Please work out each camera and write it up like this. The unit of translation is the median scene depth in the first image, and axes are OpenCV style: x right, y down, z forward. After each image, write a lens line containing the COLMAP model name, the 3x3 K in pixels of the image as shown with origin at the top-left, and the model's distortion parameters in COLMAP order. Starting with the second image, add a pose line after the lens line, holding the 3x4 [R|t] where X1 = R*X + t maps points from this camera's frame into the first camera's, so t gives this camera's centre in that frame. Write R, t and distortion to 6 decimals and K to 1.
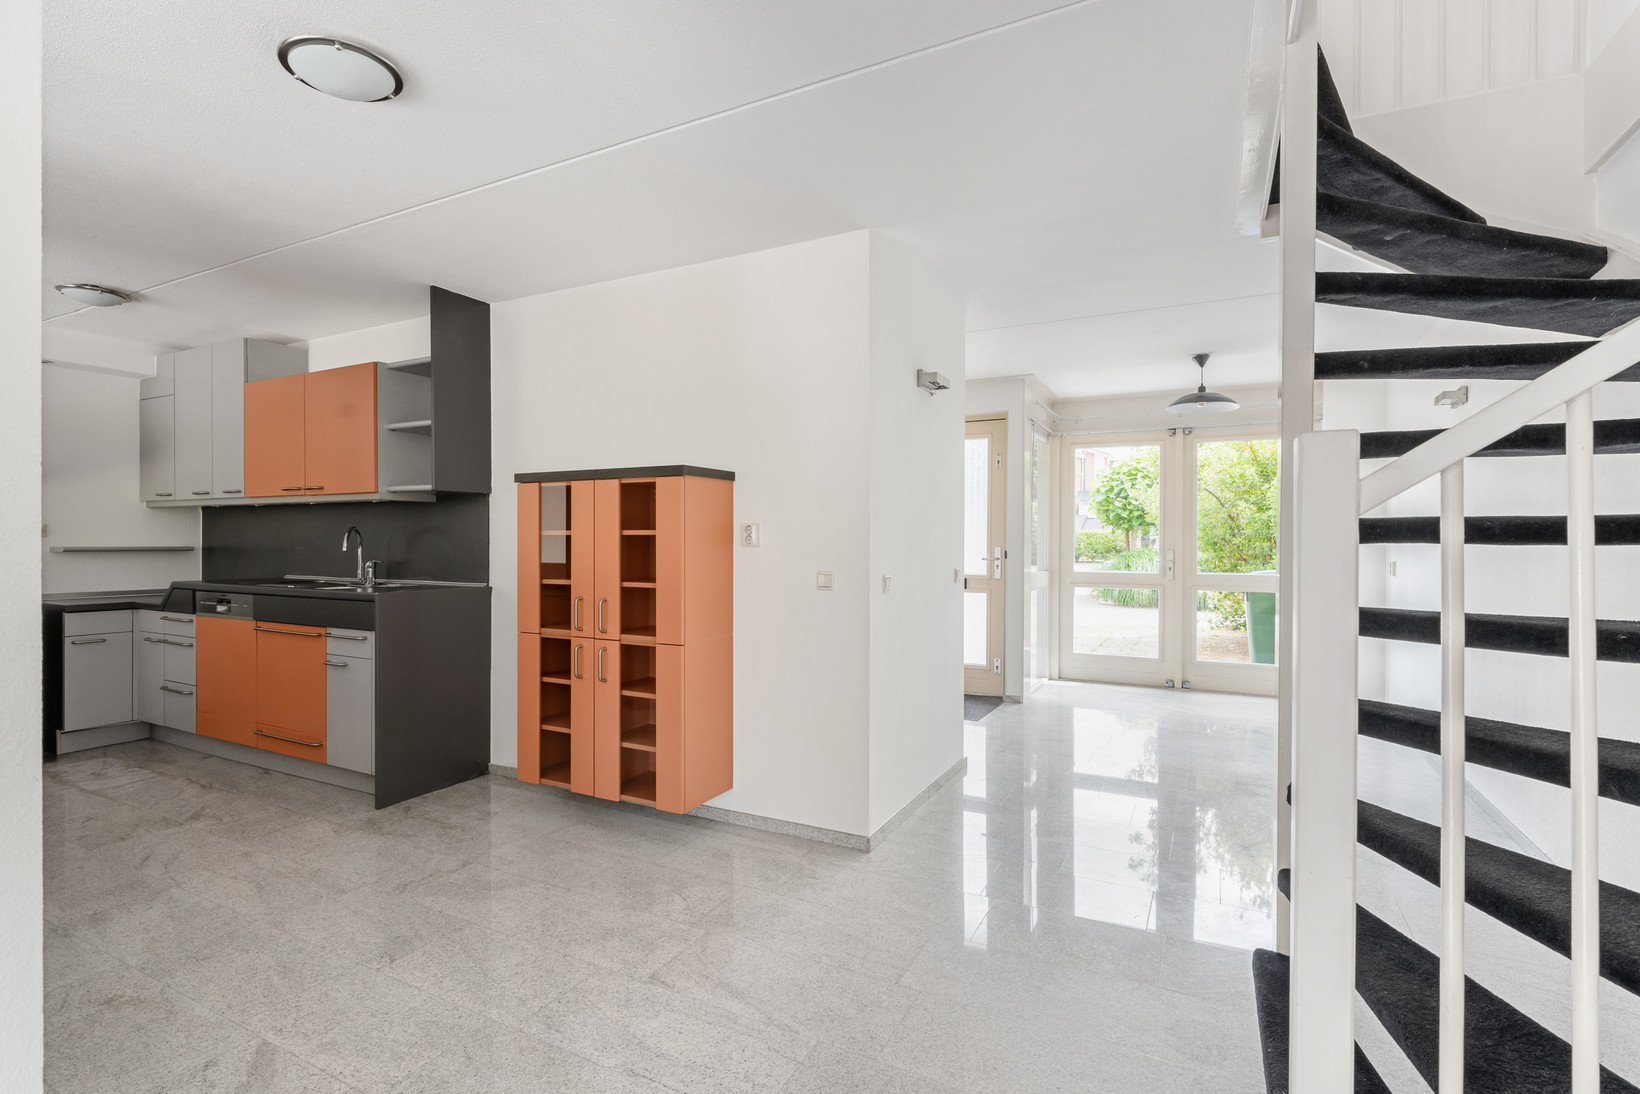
lens RADIAL K [[765.8, 0, 821.3], [0, 765.8, 556.9], [0, 0, 1]] dist [0.001531, -0.000186]
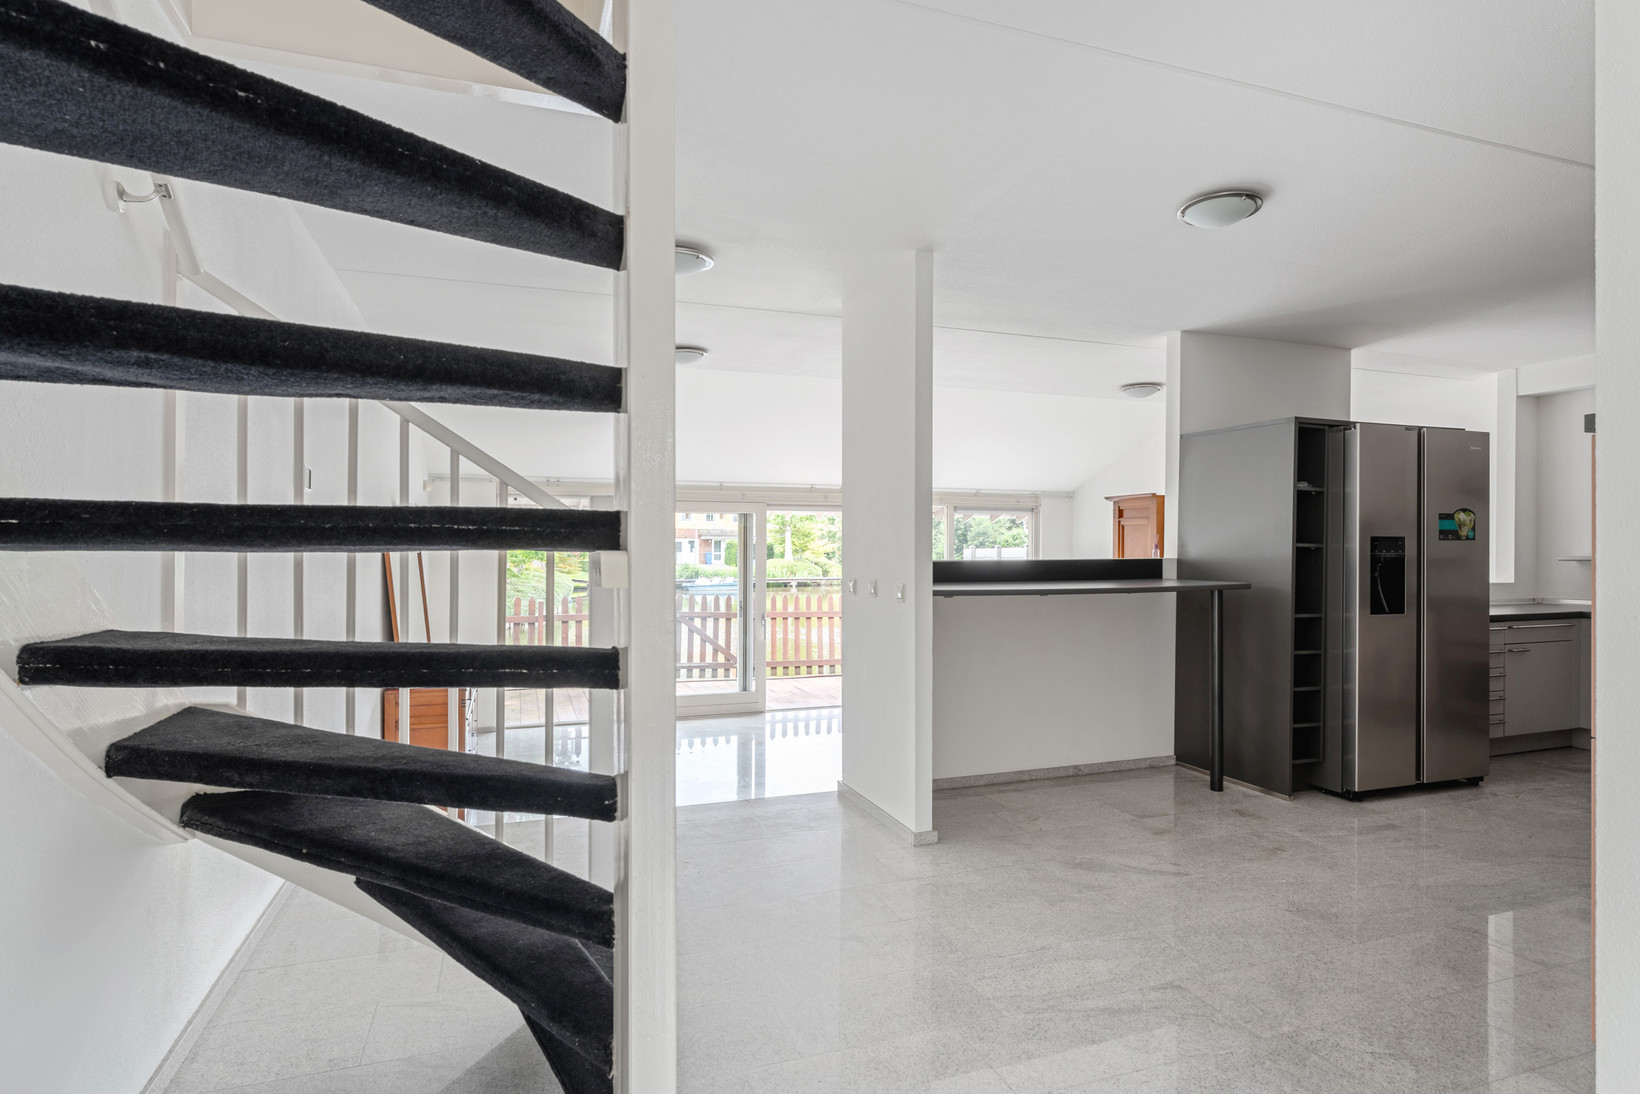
lens RADIAL K [[878.4, 0, 826.3], [0, 878.4, 552.3], [0, 0, 1]] dist [-0.004422, -0.000198]
pose [[-0.672655, 0.000615, -0.739956, 0.558442], [-0.016946, 0.999725, 0.016235, -0.018851], [0.739762, 0.023460, -0.672459, 0.842071]]
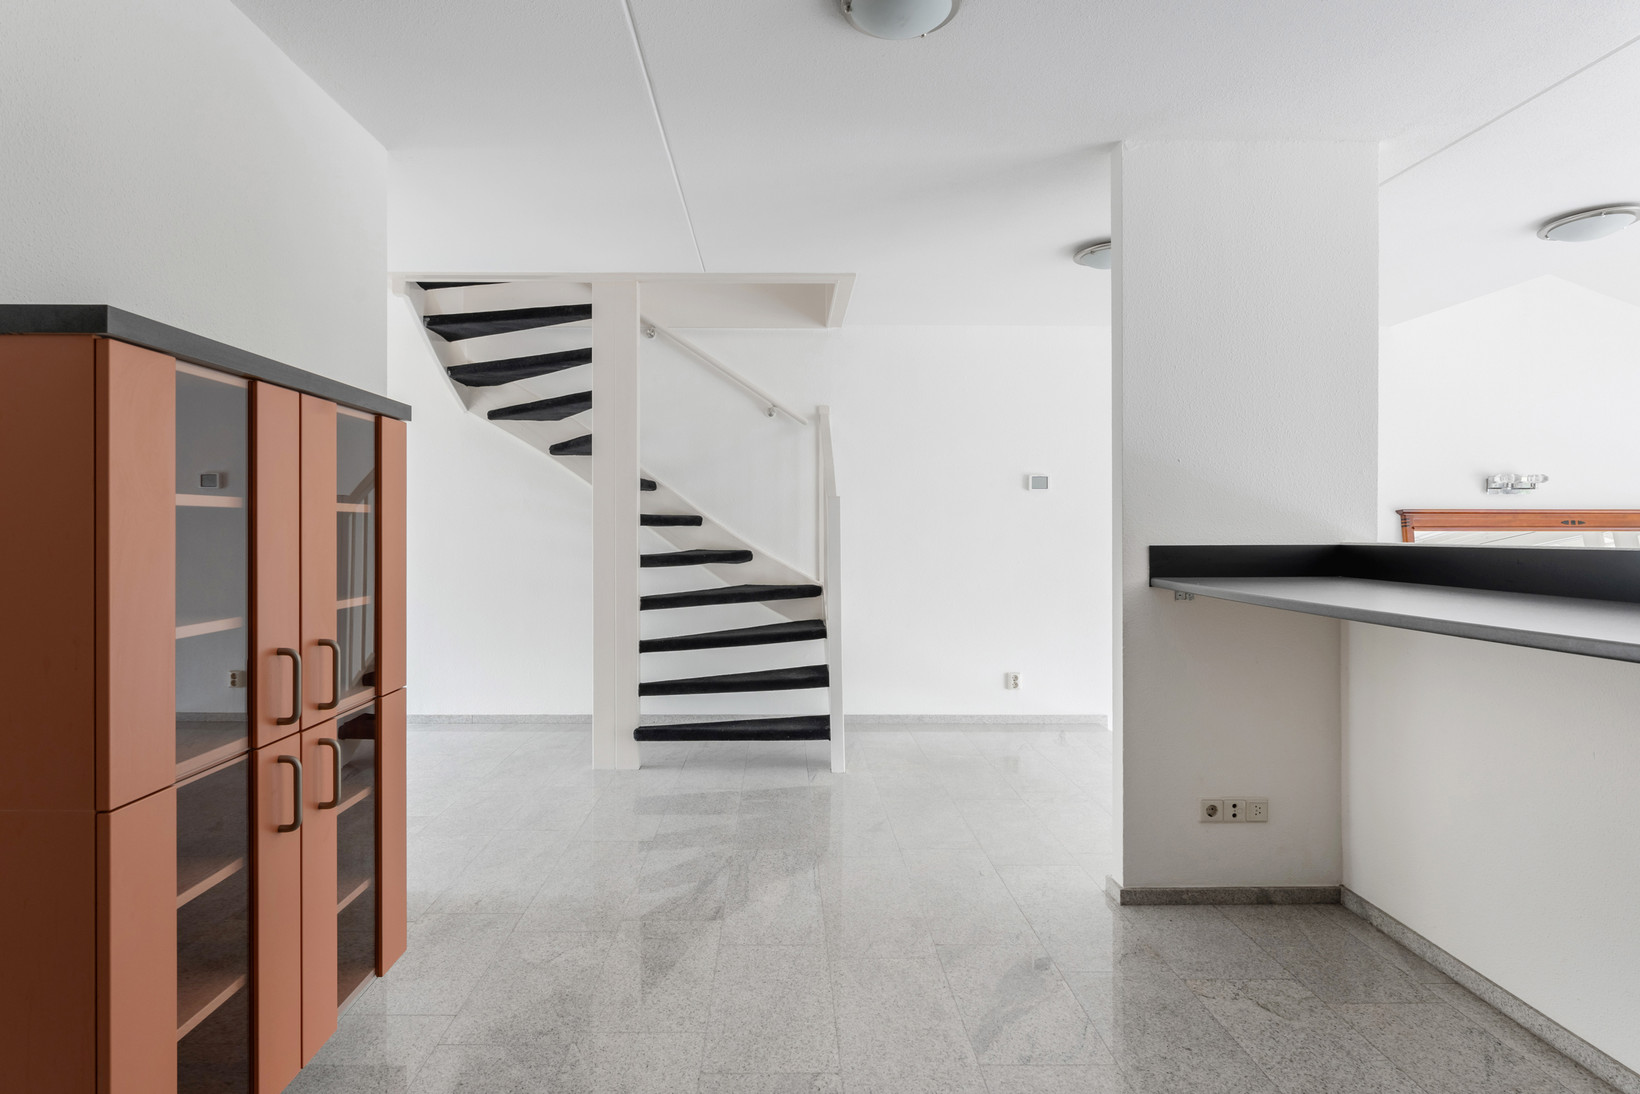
lens RADIAL K [[829.6, 0, 768.2], [0, 829.6, 519.3], [0, 0, 1]] dist [-0.001592, 0.000885]
pose [[-0.452523, 0.002048, 0.891750, -0.786093], [0.016099, 0.999853, 0.005873, -0.019971], [-0.891607, 0.017014, -0.452490, 0.867829]]
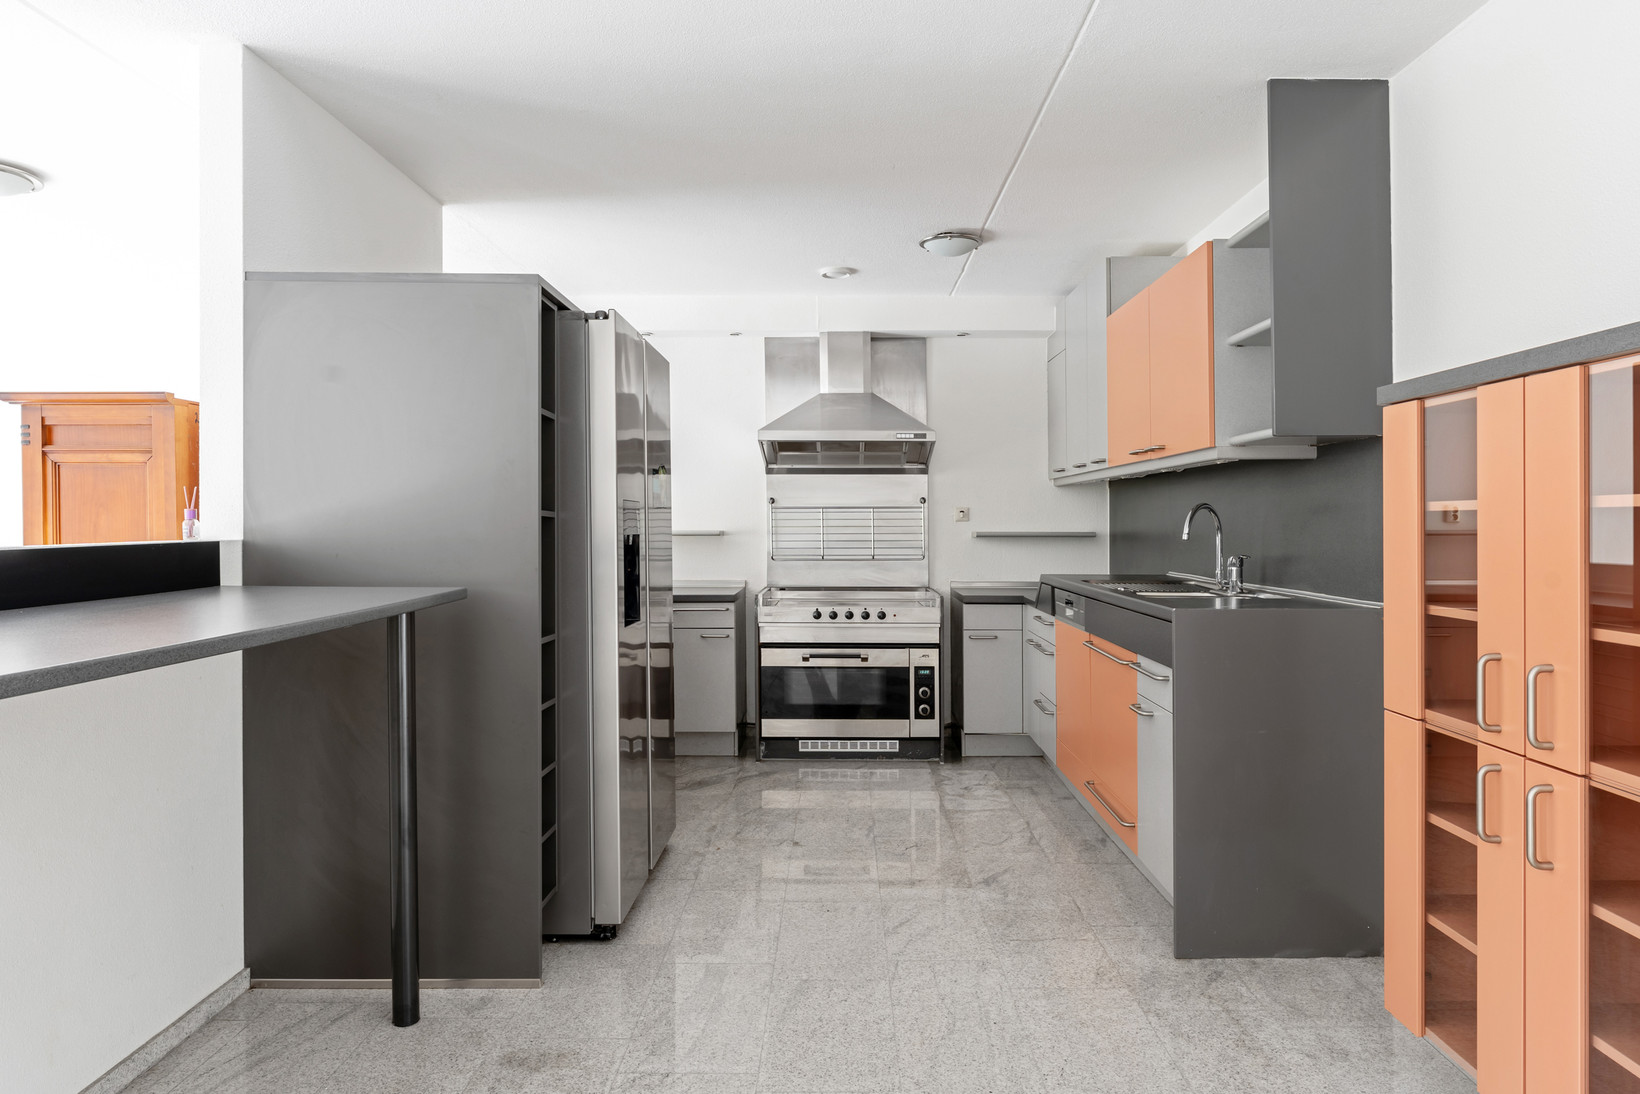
lens RADIAL K [[1013.9, 0, 842.0], [0, 1013.9, 531.4], [0, 0, 1]] dist [0.005558, -0.001533]
pose [[0.468938, 0.004695, -0.883218, 0.016433], [-0.017869, 0.999832, -0.004172, -0.006693], [0.883050, 0.017739, 0.468943, 0.356842]]
